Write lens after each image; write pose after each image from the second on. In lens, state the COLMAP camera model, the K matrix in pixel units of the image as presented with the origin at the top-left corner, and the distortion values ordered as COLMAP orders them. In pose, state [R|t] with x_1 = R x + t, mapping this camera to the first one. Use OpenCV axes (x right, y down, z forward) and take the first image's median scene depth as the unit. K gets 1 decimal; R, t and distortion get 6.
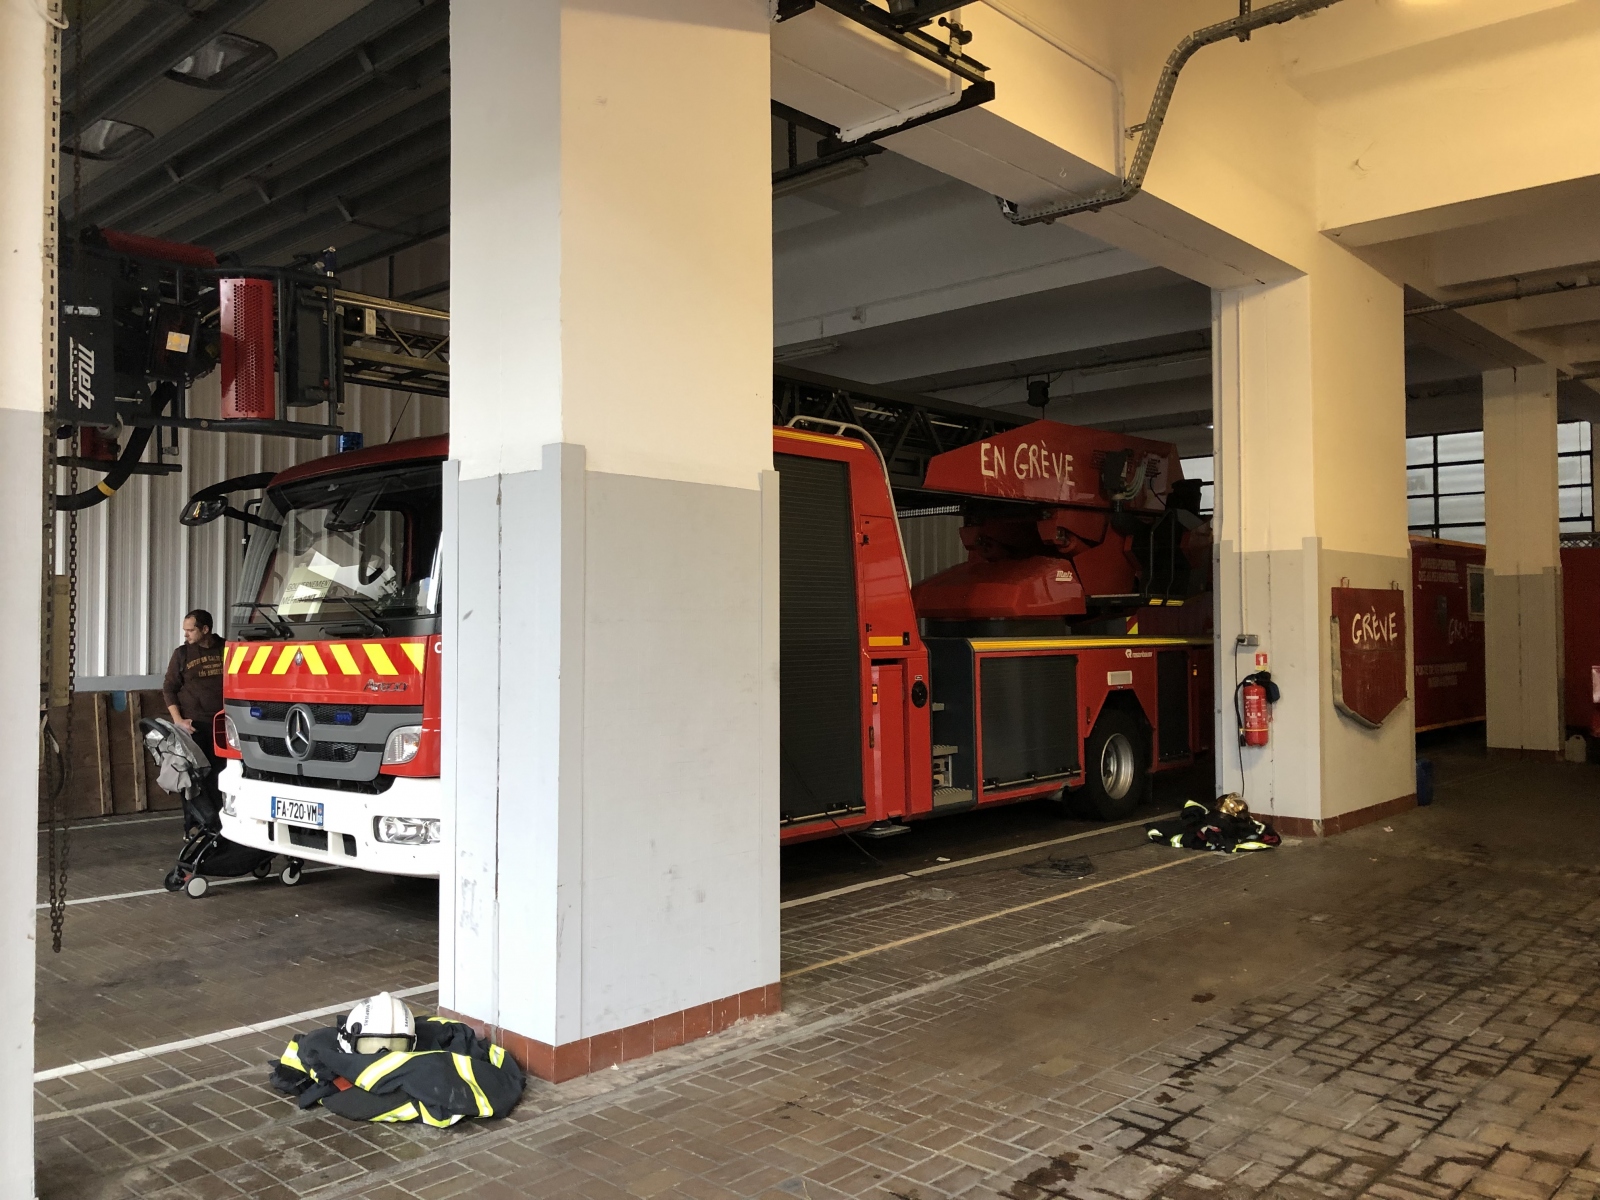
lens RADIAL K [[1307.7, 0, 801.0], [0, 1307.7, 597.8], [0, 0, 1]] dist [0.028176, -0.004010]
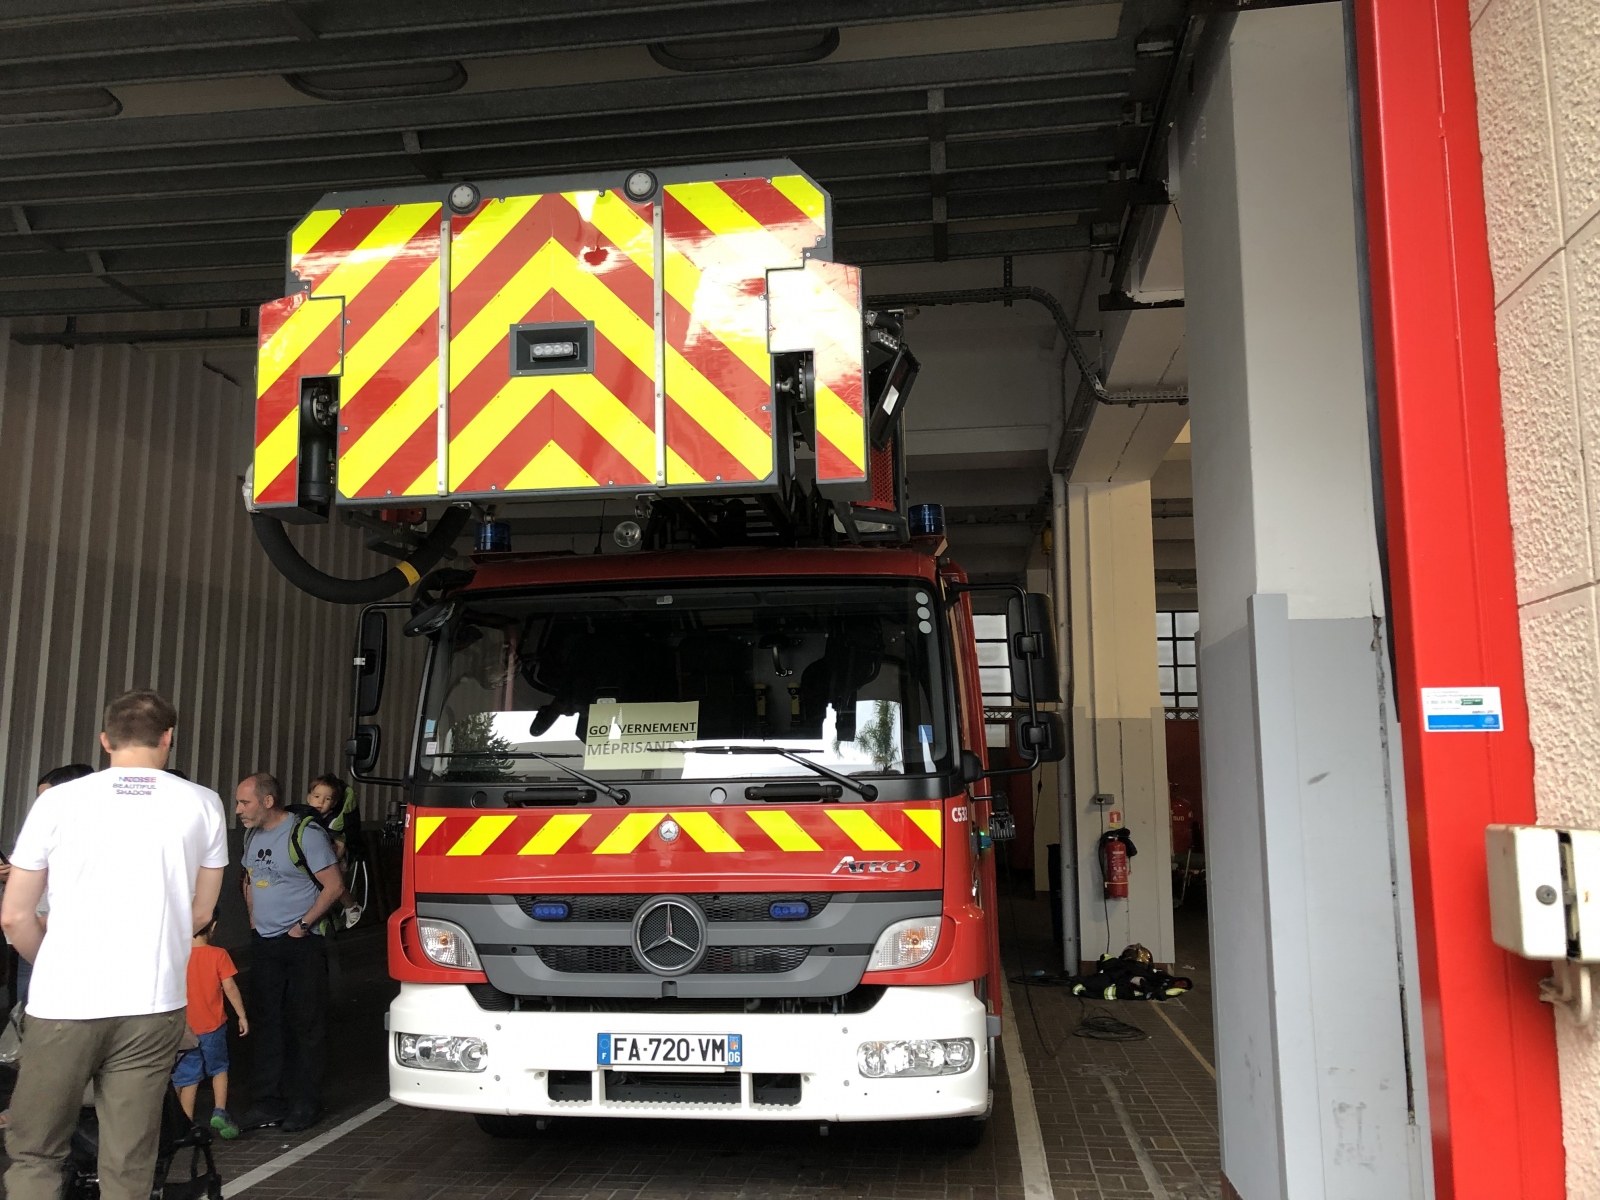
lens RADIAL K [[1307.7, 0, 800.1], [0, 1307.7, 596.1], [0, 0, 1]] dist [0.028176, -0.004010]
pose [[0.818603, 0.084477, 0.568113, -0.741737], [-0.016523, 0.992179, -0.123726, 0.005350], [-0.574122, 0.091895, 0.813596, 0.355200]]
